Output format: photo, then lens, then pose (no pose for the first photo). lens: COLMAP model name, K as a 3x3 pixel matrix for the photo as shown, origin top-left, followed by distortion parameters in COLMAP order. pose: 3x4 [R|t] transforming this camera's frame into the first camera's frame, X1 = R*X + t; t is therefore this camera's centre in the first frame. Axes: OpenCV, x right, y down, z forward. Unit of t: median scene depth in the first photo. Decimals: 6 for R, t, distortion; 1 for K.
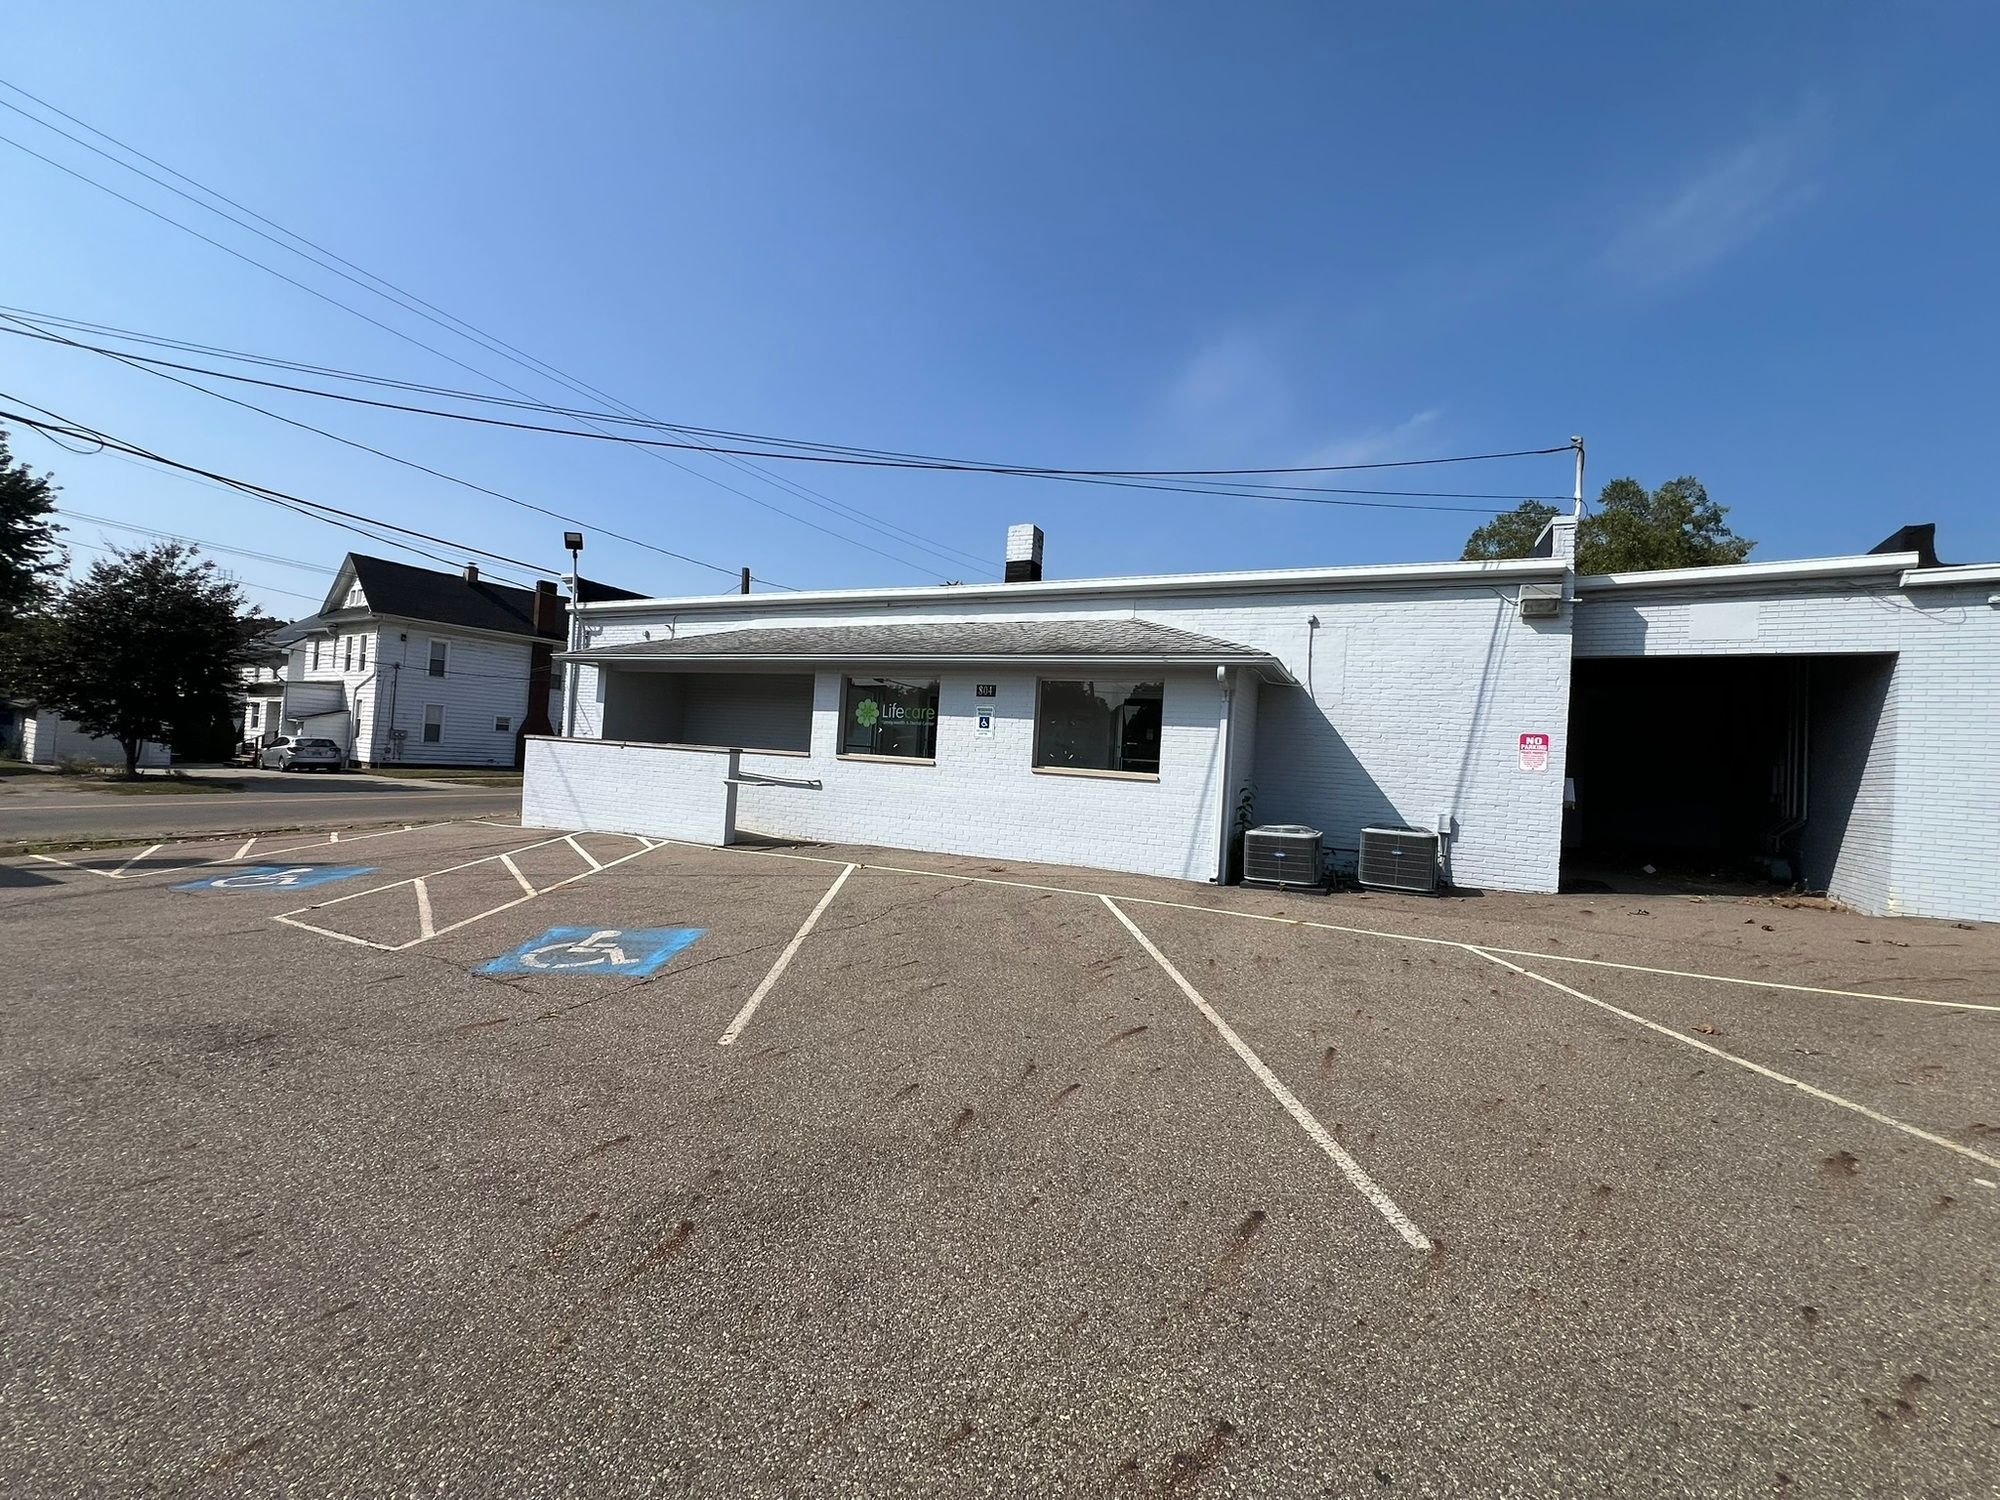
lens RADIAL K [[802.5, 0, 993.3], [0, 802.5, 750.5], [0, 0, 1]] dist [0.000767, 0.000173]
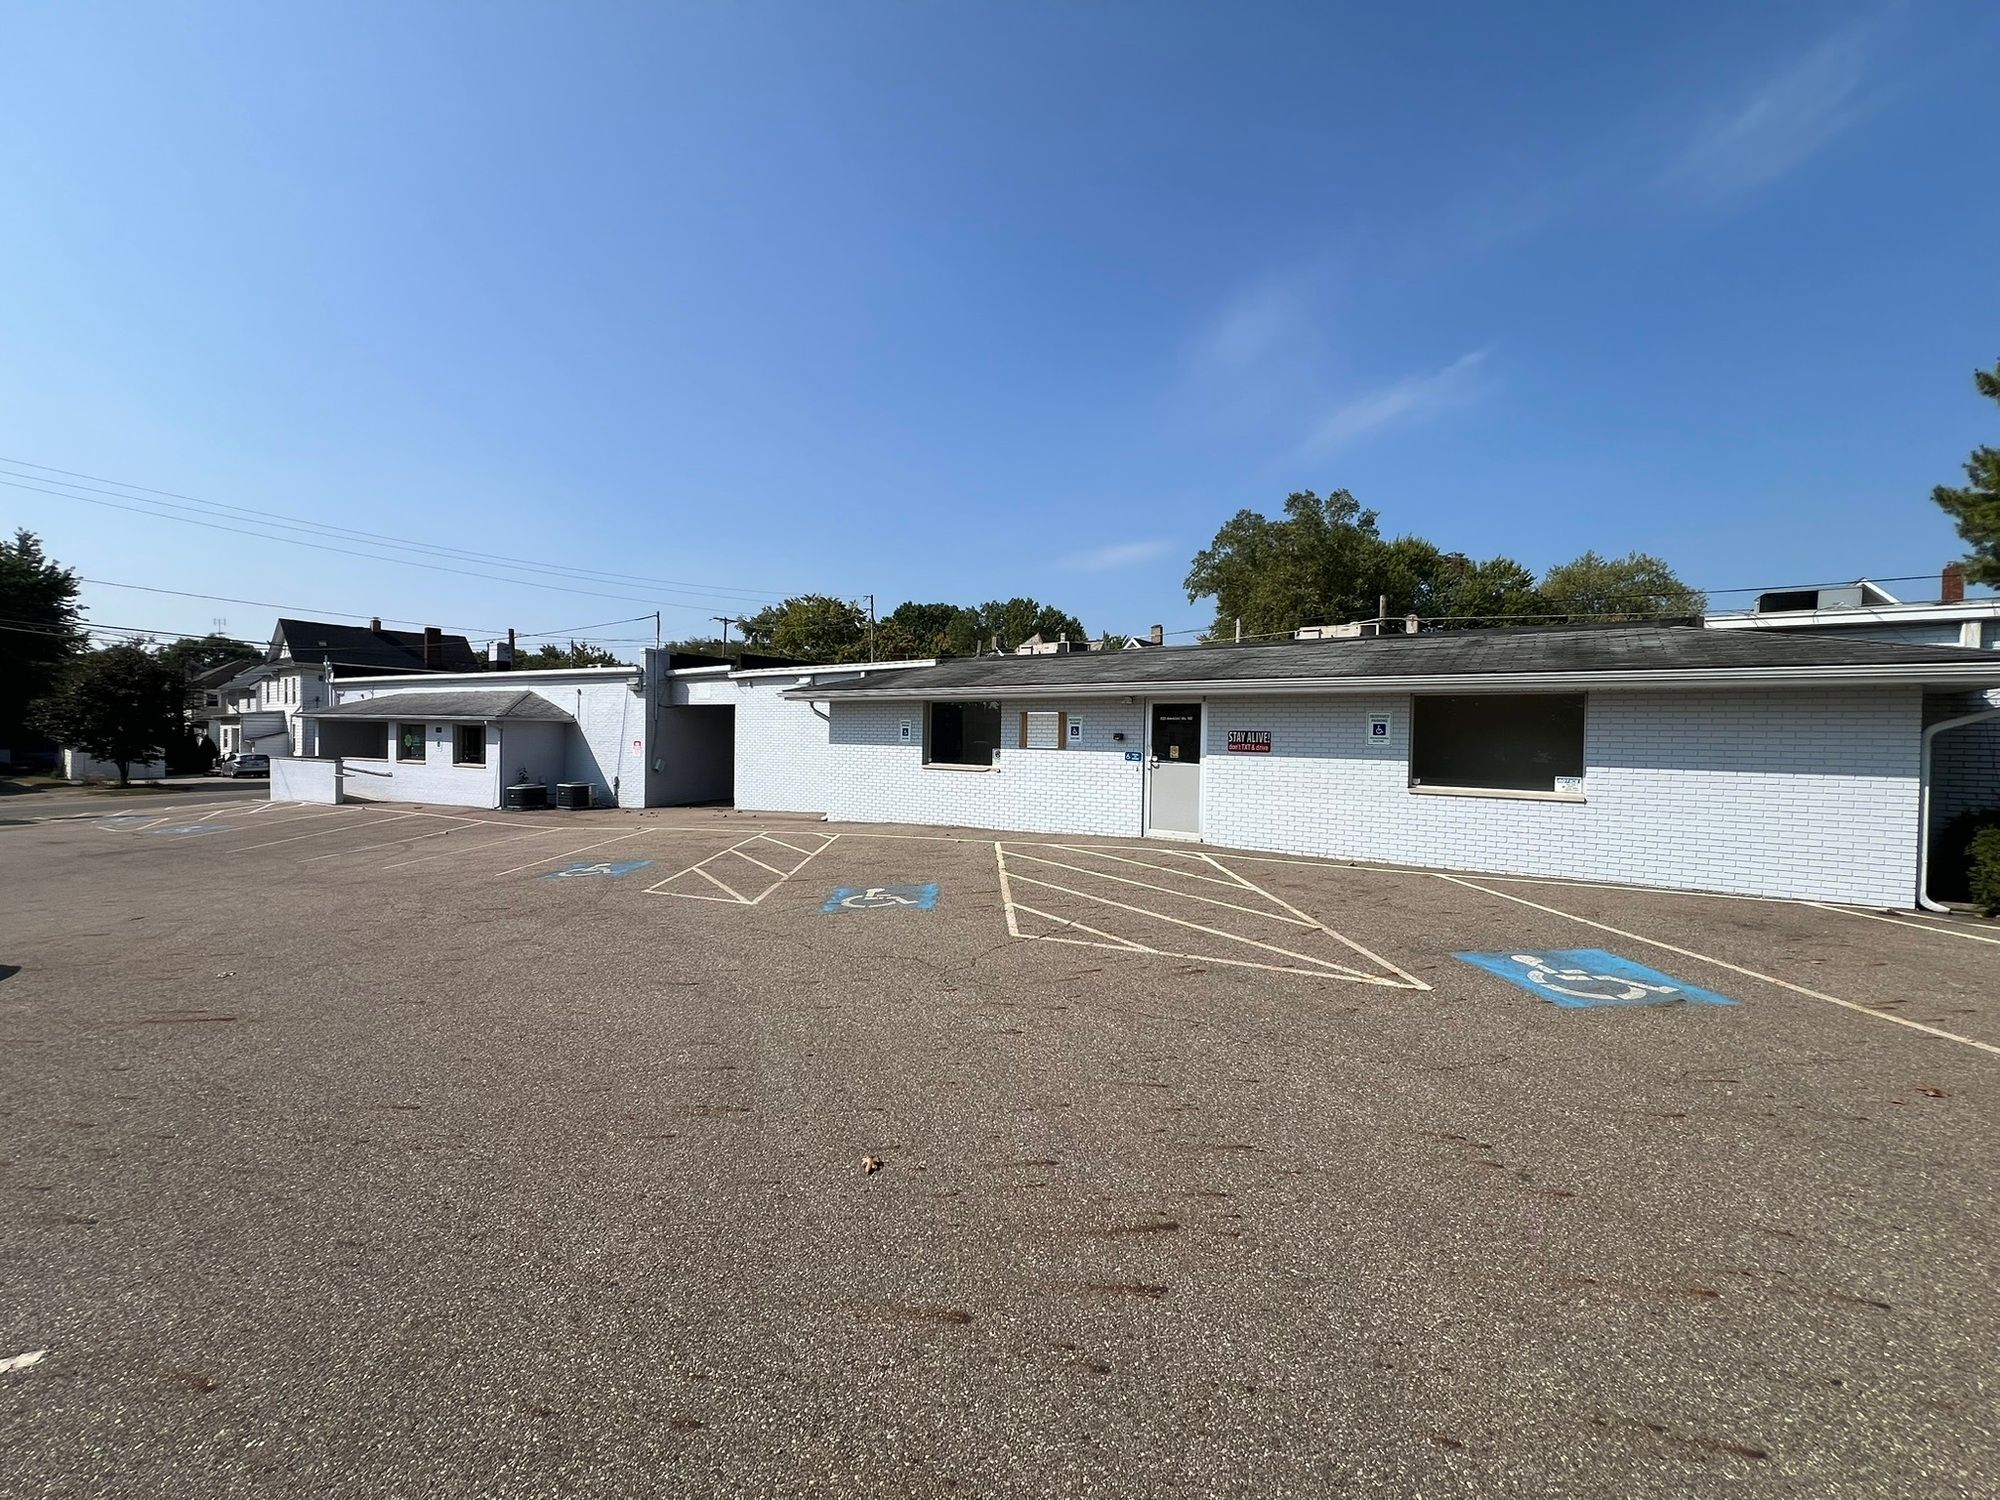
lens RADIAL K [[802.5, 0, 994.4], [0, 802.5, 752.5], [0, 0, 1]] dist [0.000767, 0.000173]
pose [[0.998190, -0.044424, -0.040547, 0.637752], [0.045754, 0.998425, 0.032481, -0.005068], [0.039040, -0.034277, 0.998650, -0.463247]]
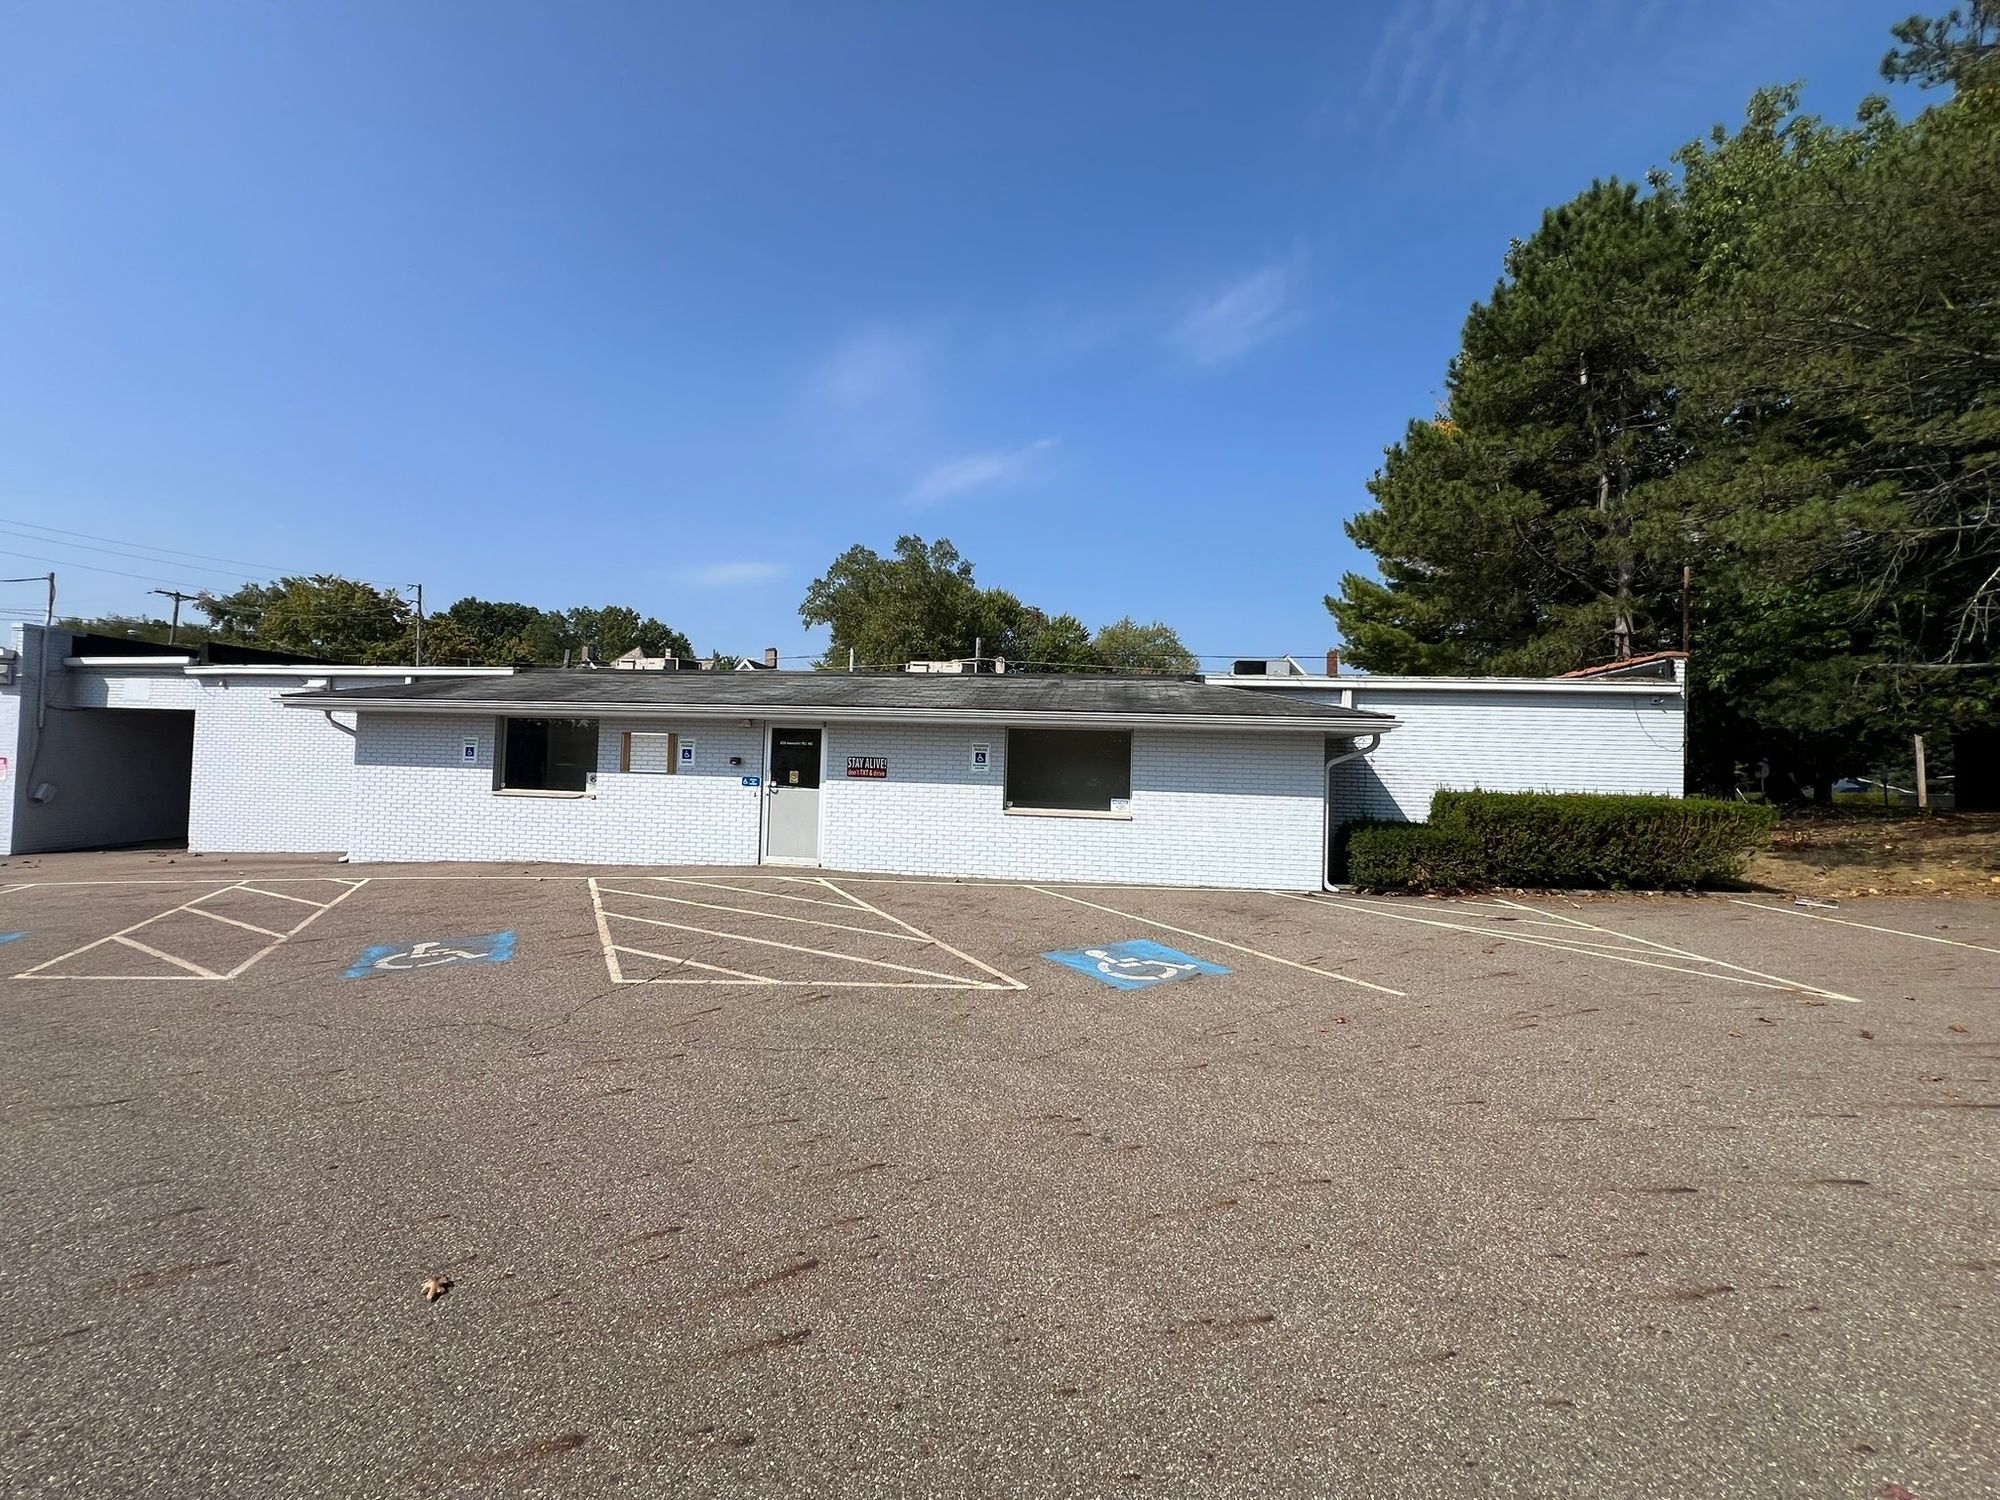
lens RADIAL K [[802.5, 0, 996.0], [0, 802.5, 752.2], [0, 0, 1]] dist [0.000767, 0.000173]
pose [[0.905308, -0.026523, 0.423926, 0.632937], [0.021271, 0.999627, 0.017117, -0.005193], [-0.424222, -0.006479, 0.905535, -0.461565]]
